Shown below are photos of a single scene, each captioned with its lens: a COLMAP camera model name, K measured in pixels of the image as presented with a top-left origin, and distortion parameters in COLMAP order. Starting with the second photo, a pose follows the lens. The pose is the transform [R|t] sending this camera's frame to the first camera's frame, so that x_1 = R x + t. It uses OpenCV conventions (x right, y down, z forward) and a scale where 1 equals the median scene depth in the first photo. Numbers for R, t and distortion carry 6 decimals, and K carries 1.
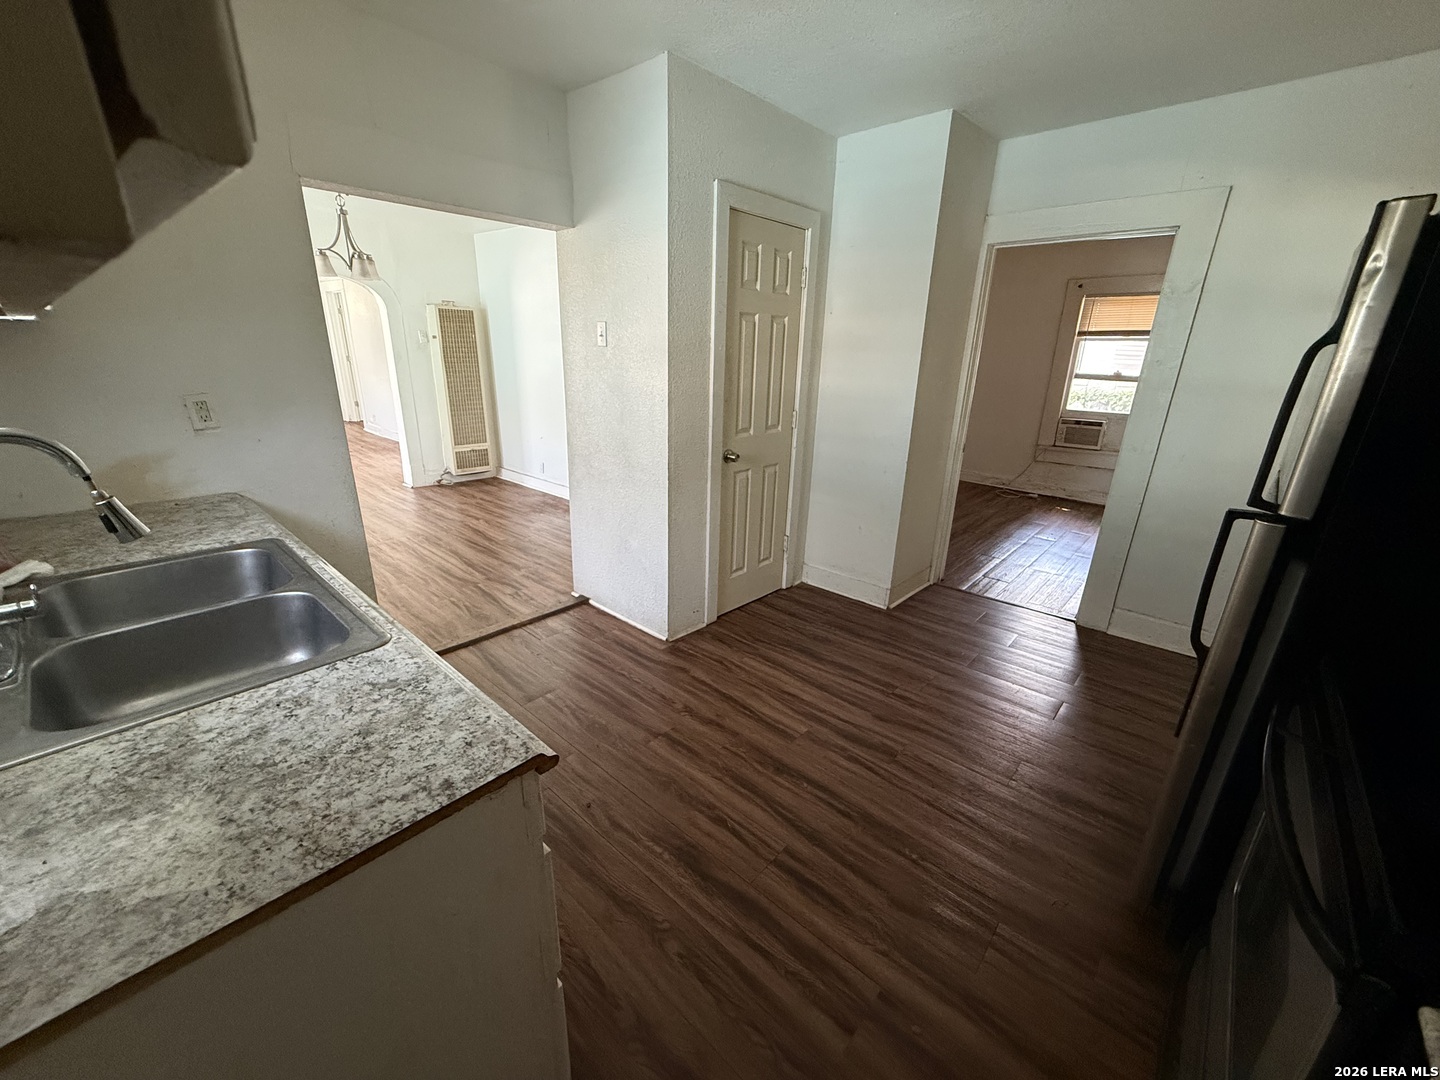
lens RADIAL K [[570.4, 0, 719.0], [0, 570.4, 546.0], [0, 0, 1]] dist [0.002534, -0.000284]
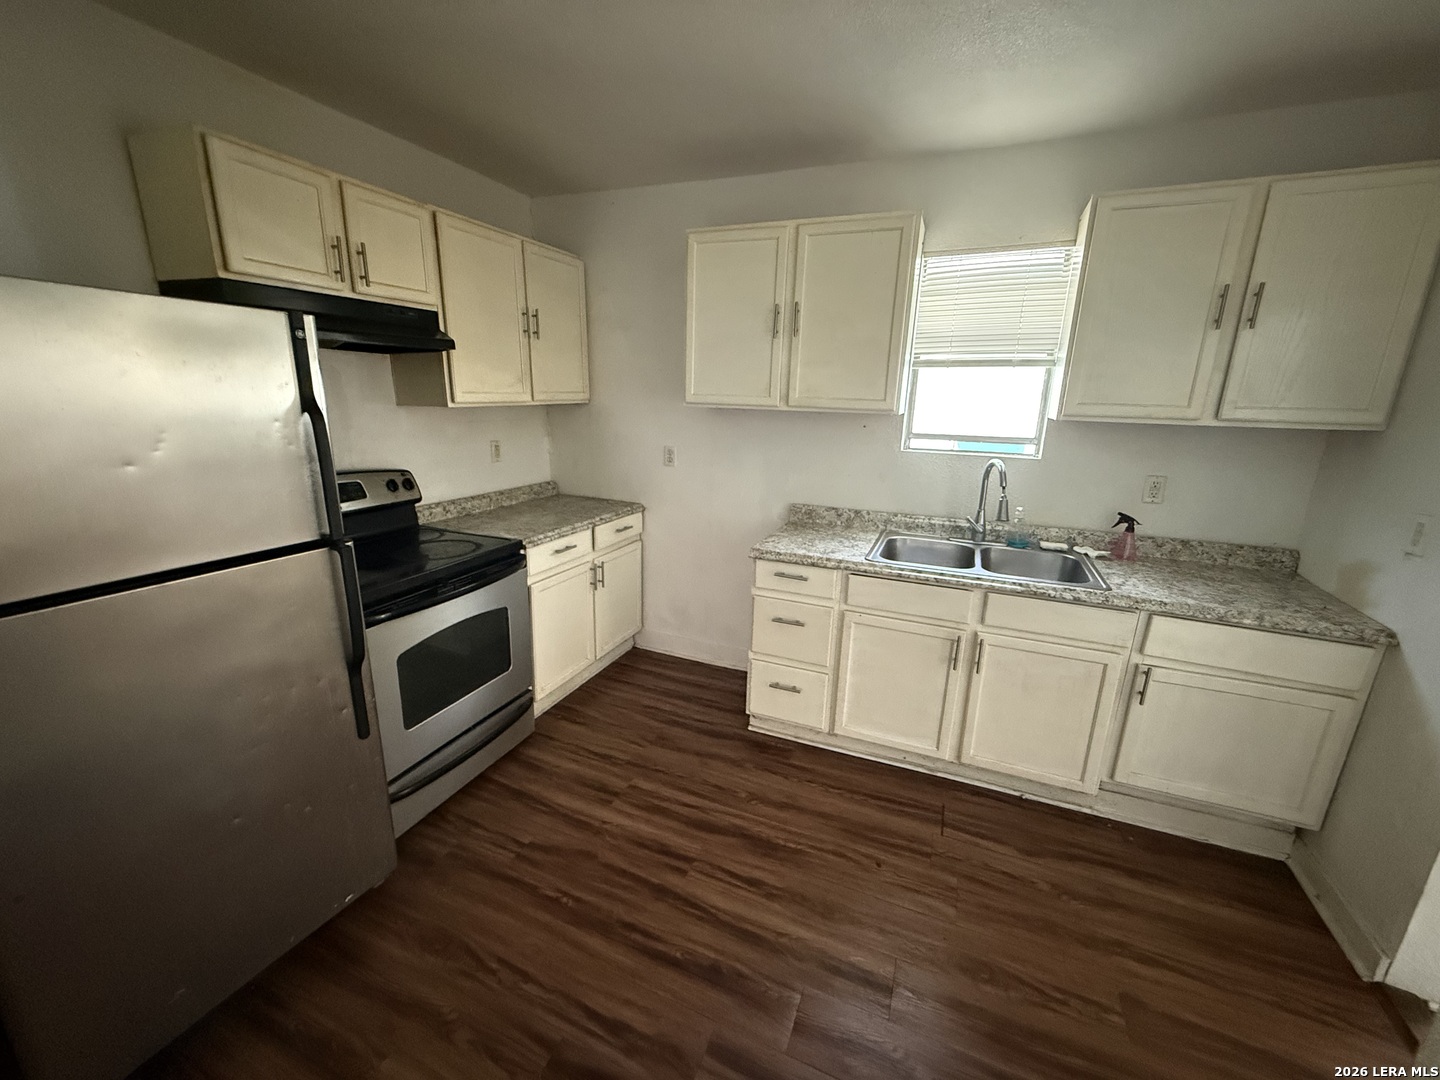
lens RADIAL K [[570.4, 0, 715.4], [0, 570.4, 539.7], [0, 0, 1]] dist [0.002534, -0.000284]
pose [[-0.947377, 0.044986, -0.316944, 0.174835], [-0.140250, 0.831671, 0.537264, -0.270773], [0.287763, 0.553443, -0.781597, 0.699915]]
